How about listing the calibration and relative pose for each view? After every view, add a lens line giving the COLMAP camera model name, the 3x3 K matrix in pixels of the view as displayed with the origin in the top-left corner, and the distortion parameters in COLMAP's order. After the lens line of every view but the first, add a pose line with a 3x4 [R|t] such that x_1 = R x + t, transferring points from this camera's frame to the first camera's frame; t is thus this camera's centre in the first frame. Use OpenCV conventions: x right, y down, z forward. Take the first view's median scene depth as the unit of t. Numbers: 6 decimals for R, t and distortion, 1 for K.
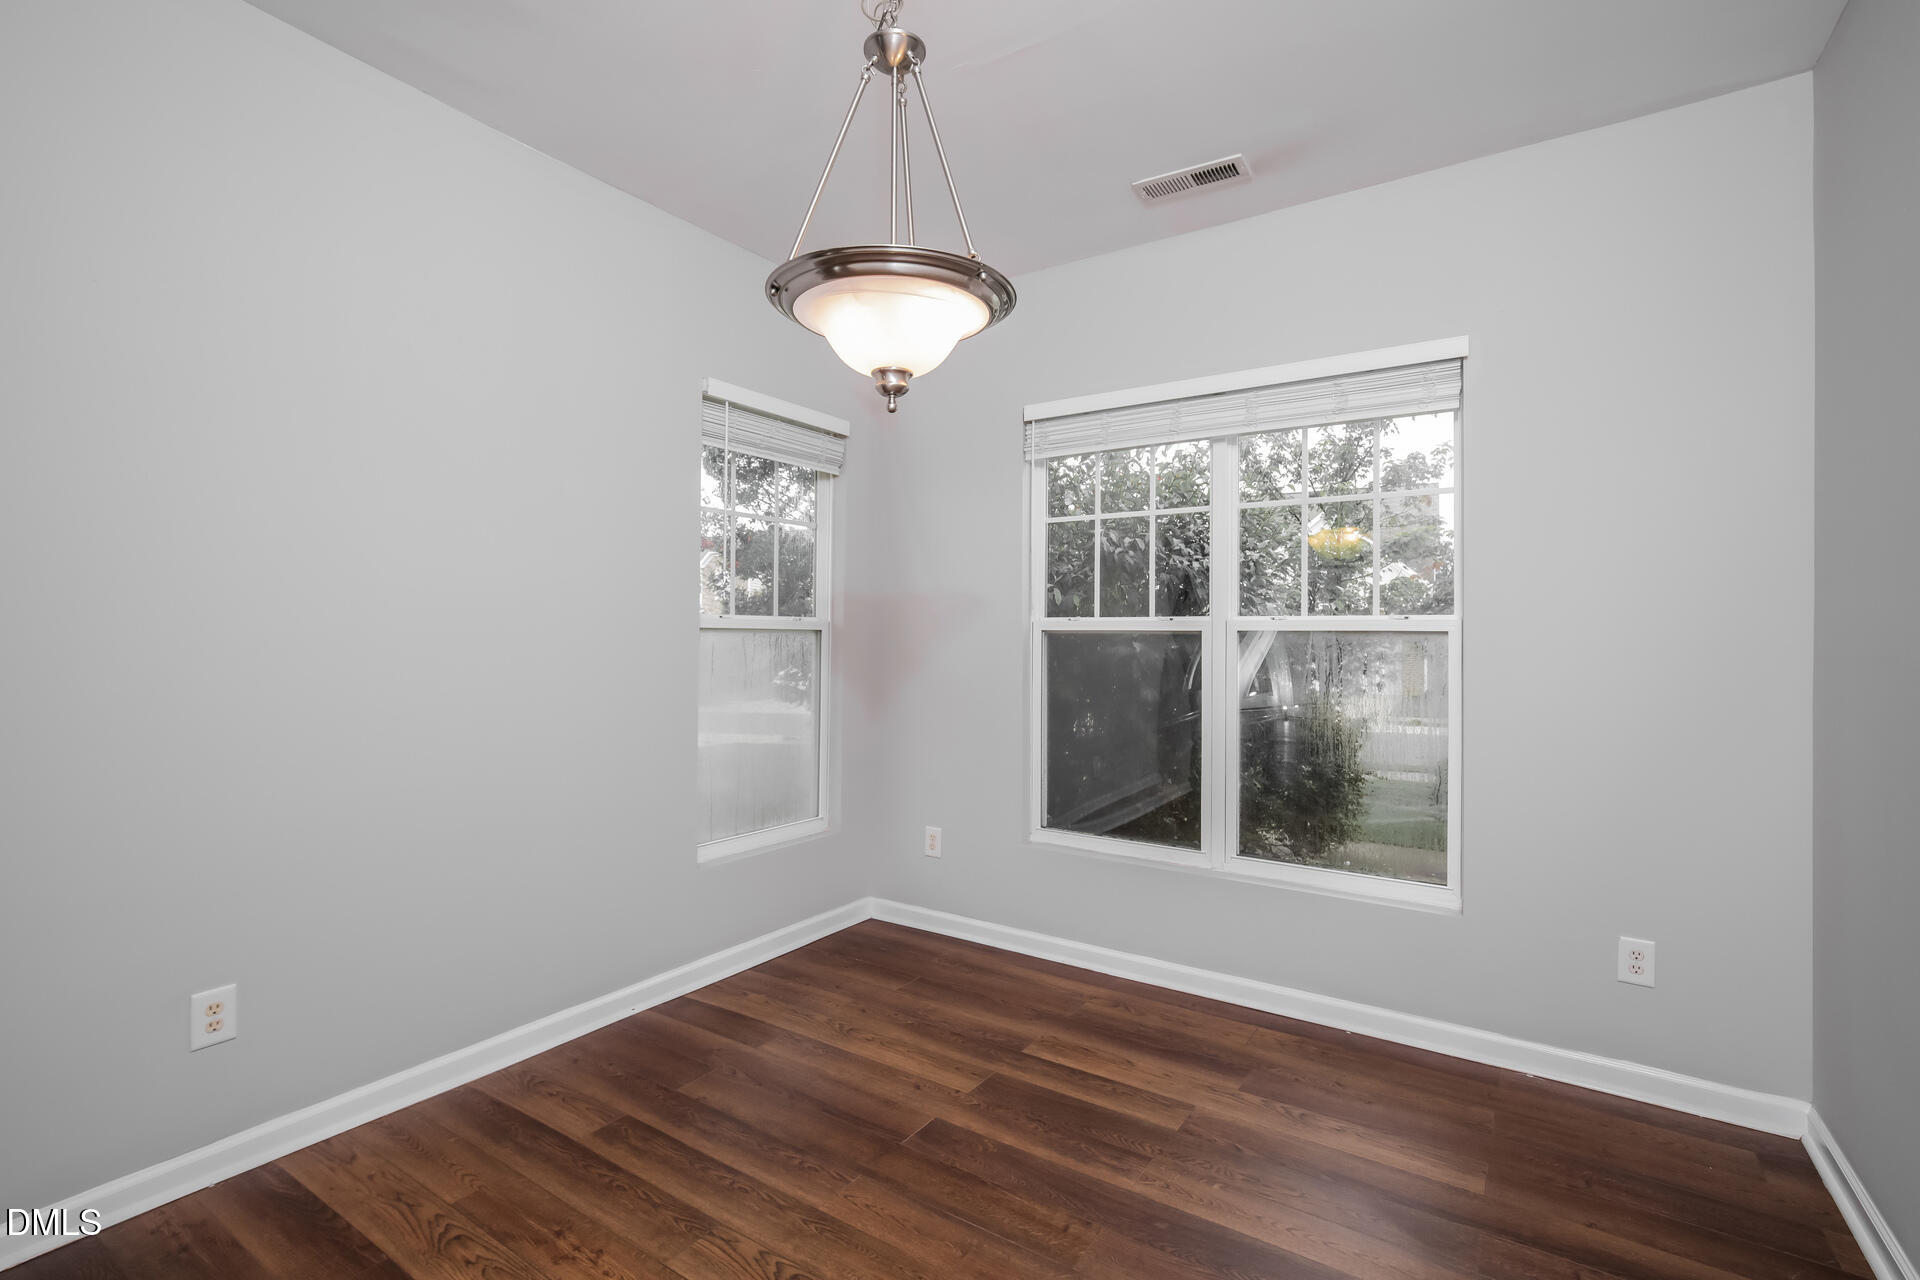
lens RADIAL K [[877.8, 0, 966.6], [0, 877.8, 642.5], [0, 0, 1]] dist [-0.011882, 0.002009]
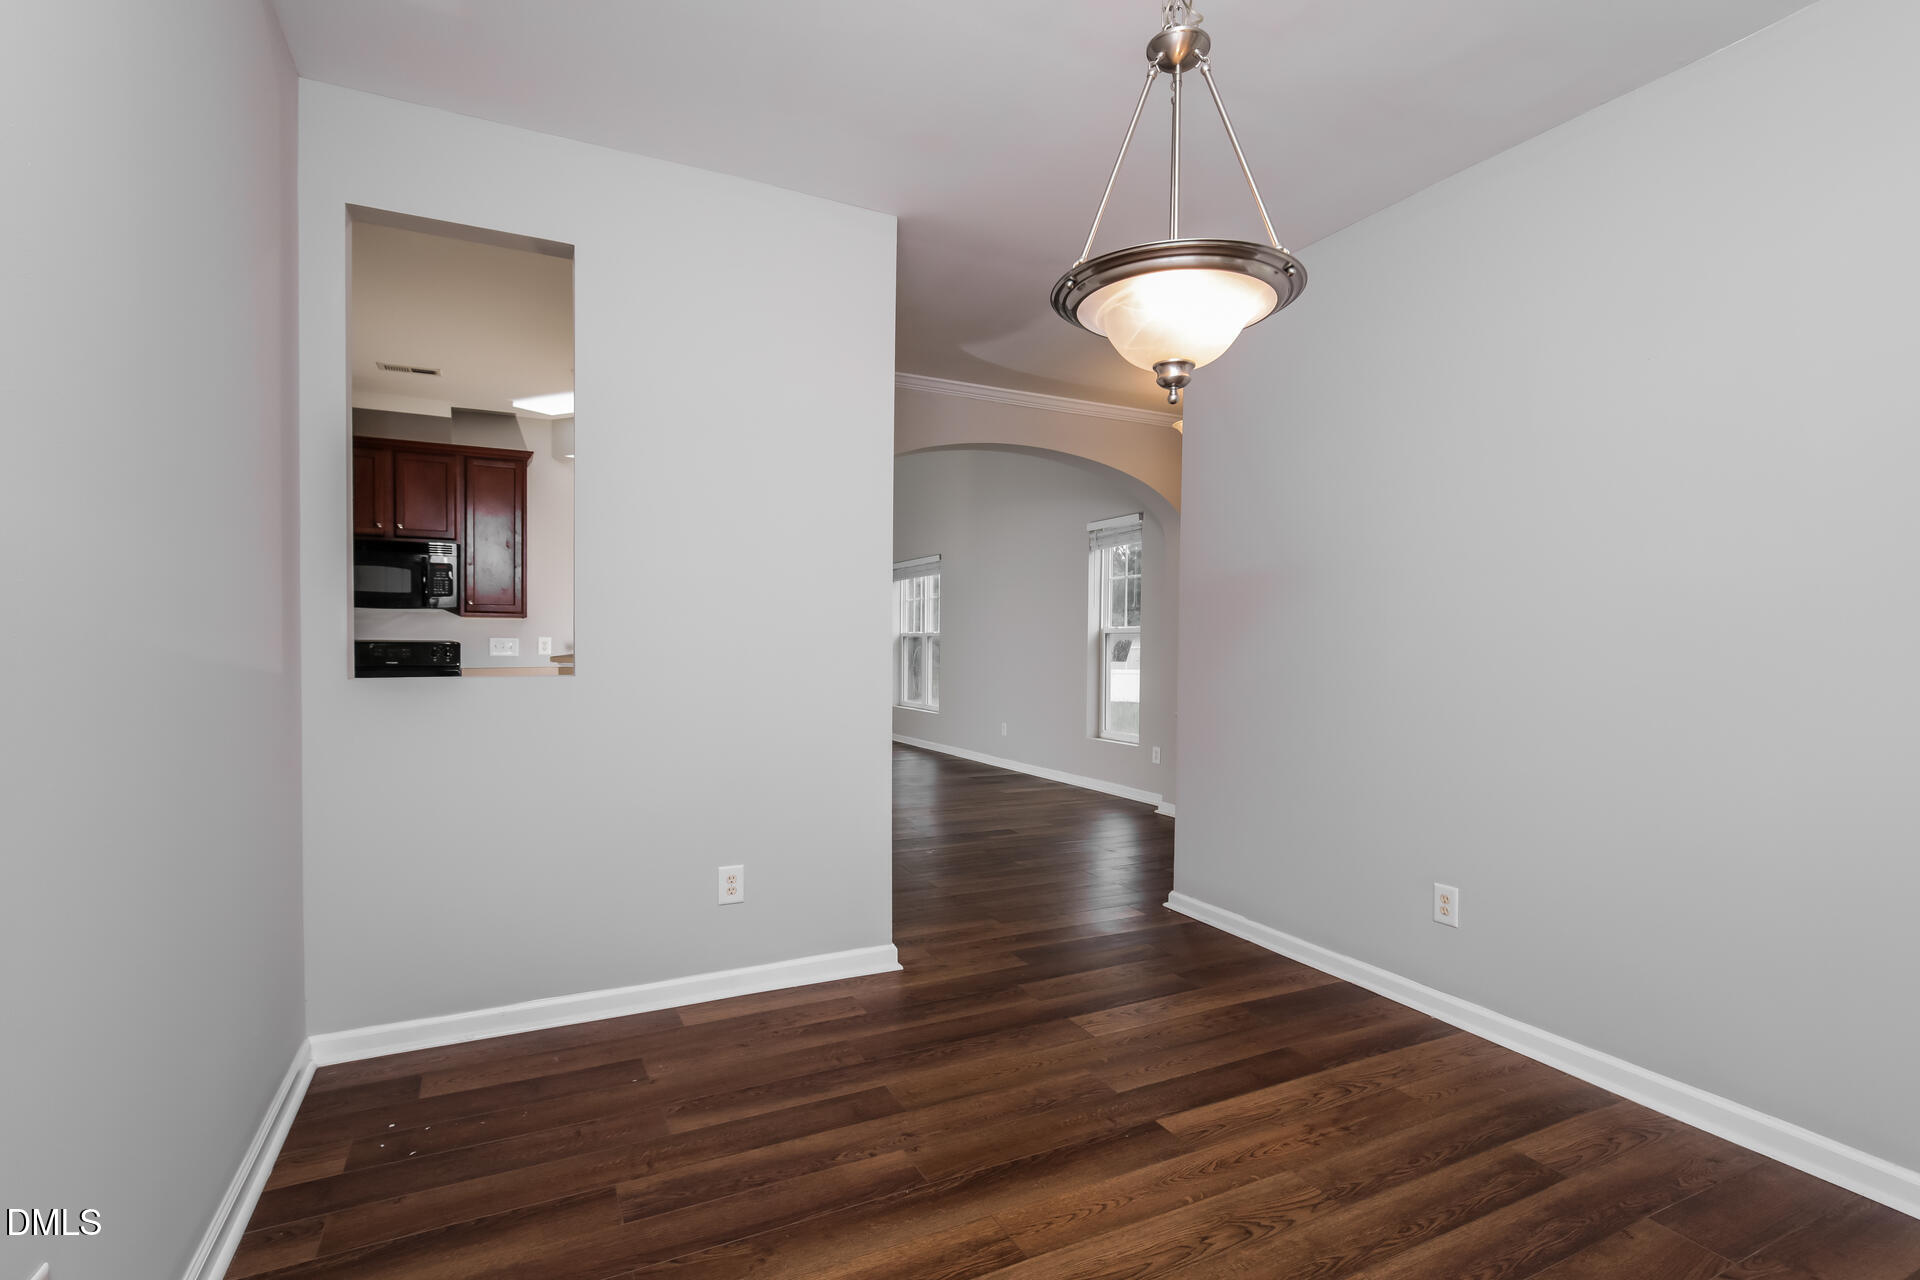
lens RADIAL K [[877.8, 0, 958.1], [0, 877.8, 644.1], [0, 0, 1]] dist [-0.011882, 0.002009]
pose [[-0.496508, -0.001819, -0.868030, 0.752674], [-0.010012, 0.999943, 0.003632, 0.017969], [0.867975, 0.010494, -0.496498, 1.026365]]
